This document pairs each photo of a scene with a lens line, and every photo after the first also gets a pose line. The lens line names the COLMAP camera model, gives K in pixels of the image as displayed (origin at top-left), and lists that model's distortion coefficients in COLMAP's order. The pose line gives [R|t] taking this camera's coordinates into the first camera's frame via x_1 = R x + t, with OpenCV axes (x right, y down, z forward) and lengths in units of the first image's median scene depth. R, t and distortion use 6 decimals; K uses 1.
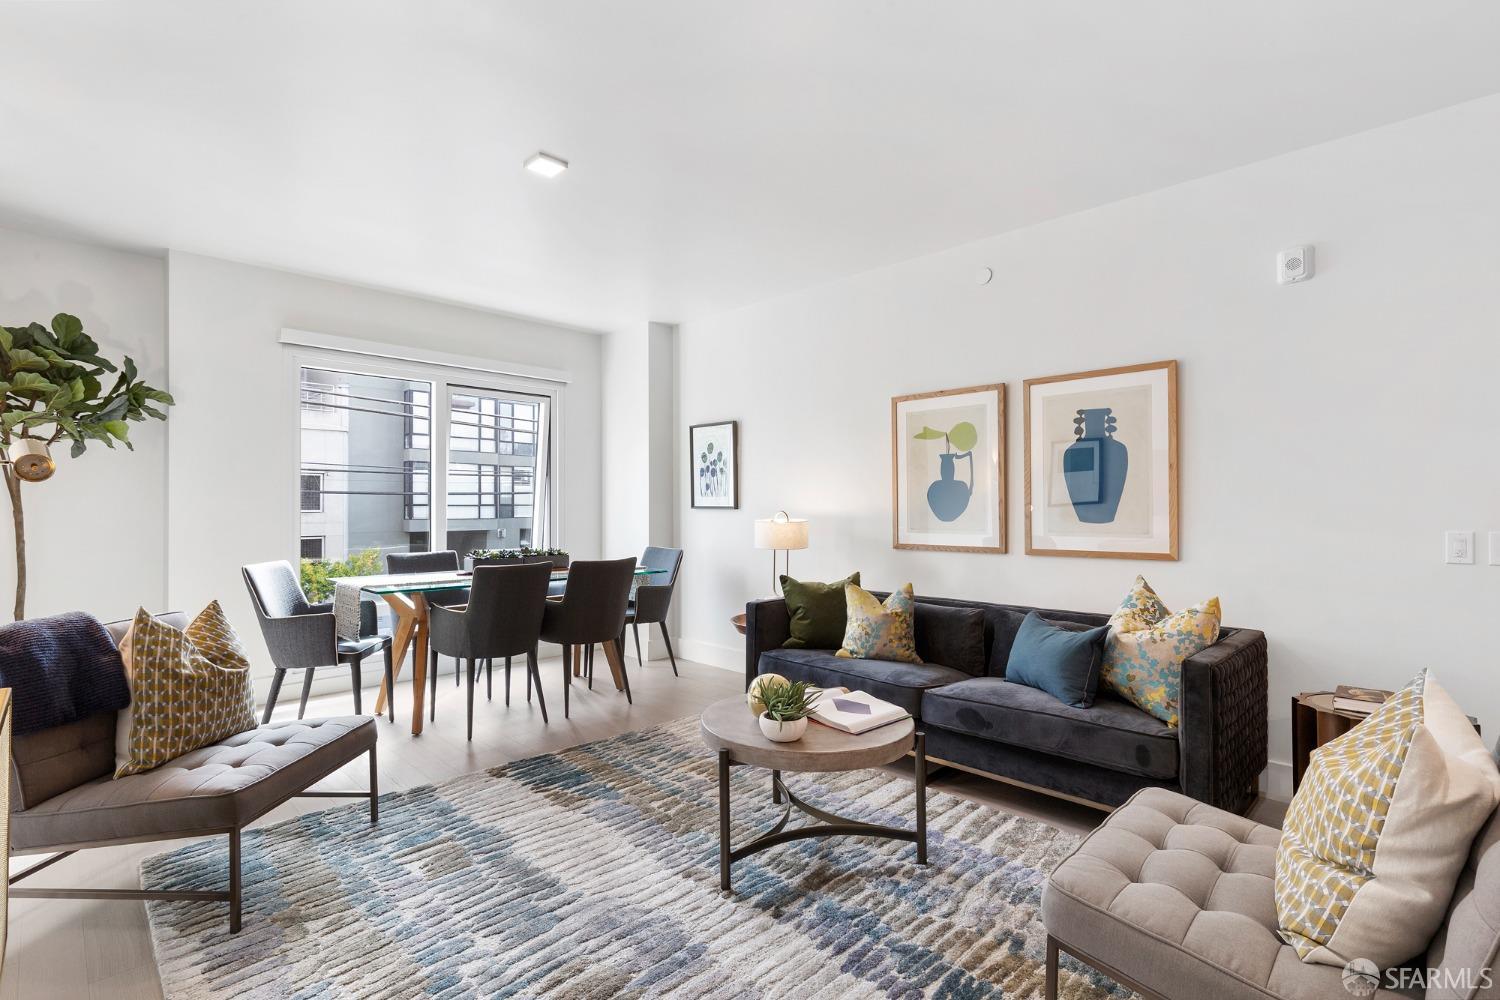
lens RADIAL K [[703.2, 0, 753.5], [0, 703.2, 506.2], [0, 0, 1]] dist [-0.003556, -0.001024]
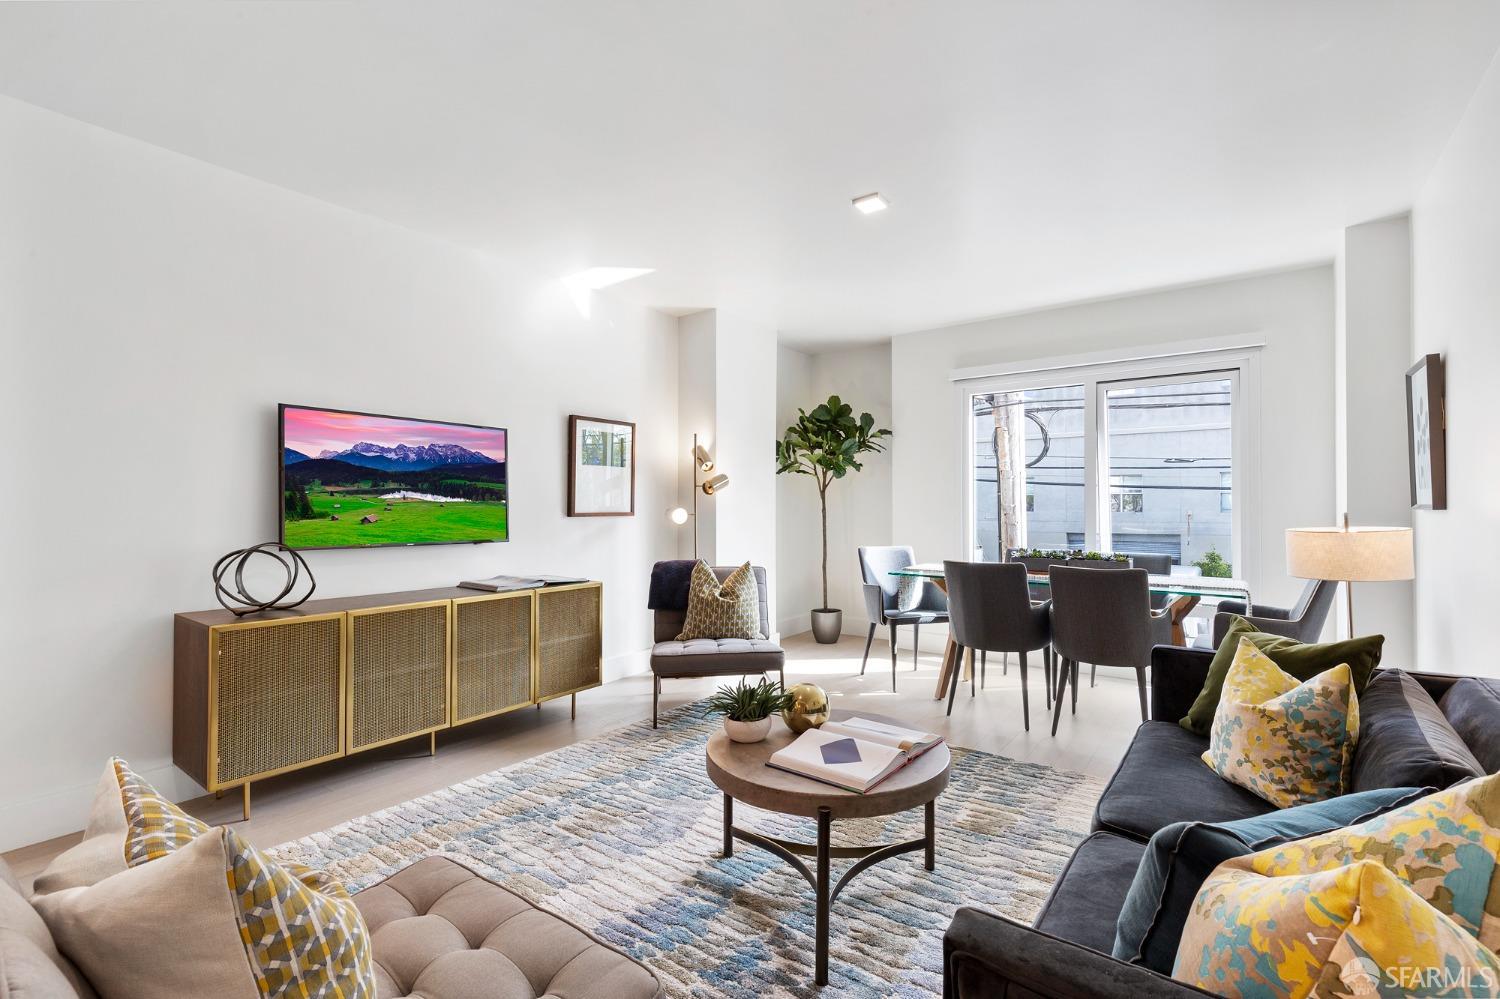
lens RADIAL K [[673.2, 0, 752.2], [0, 673.2, 502.4], [0, 0, 1]] dist [0.005003, 0.000169]
pose [[0.145769, -0.008300, -0.989284, 0.619159], [0.004875, 0.999959, -0.007671, 0.001507], [0.989307, -0.003705, 0.145803, 0.542415]]
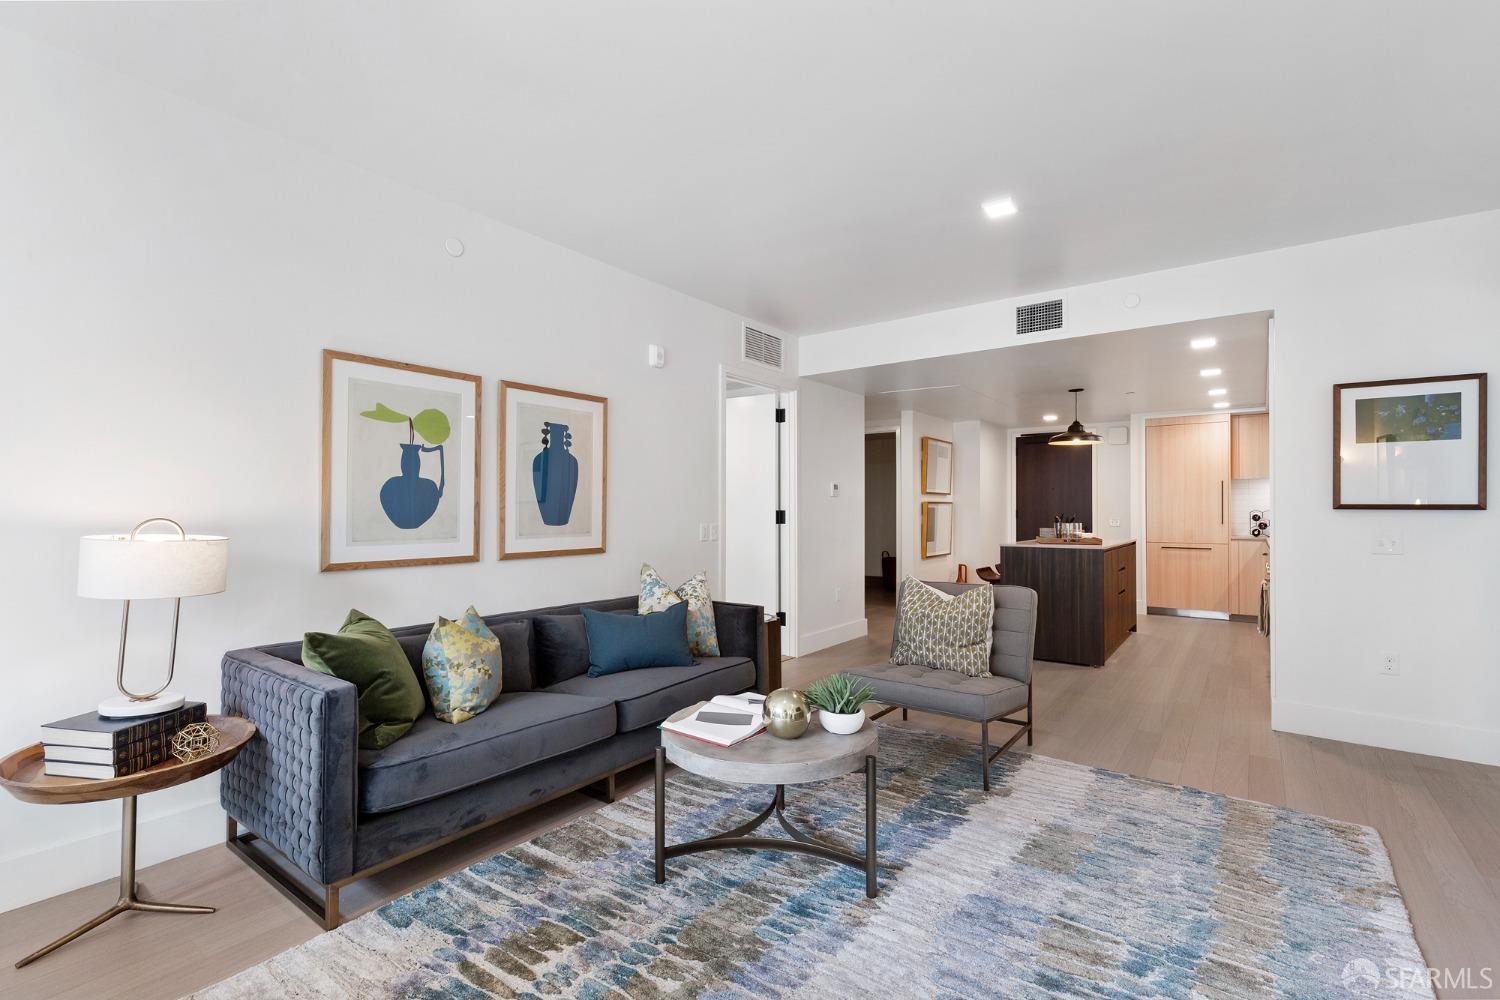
lens RADIAL K [[676.0, 0, 753.8], [0, 676.0, 505.1], [0, 0, 1]] dist [0.003501, -0.000321]
pose [[-0.143871, 0.007381, 0.989569, -0.595060], [-0.007052, 0.999939, -0.008483, -0.001624], [-0.989571, -0.008199, -0.143810, 0.801733]]
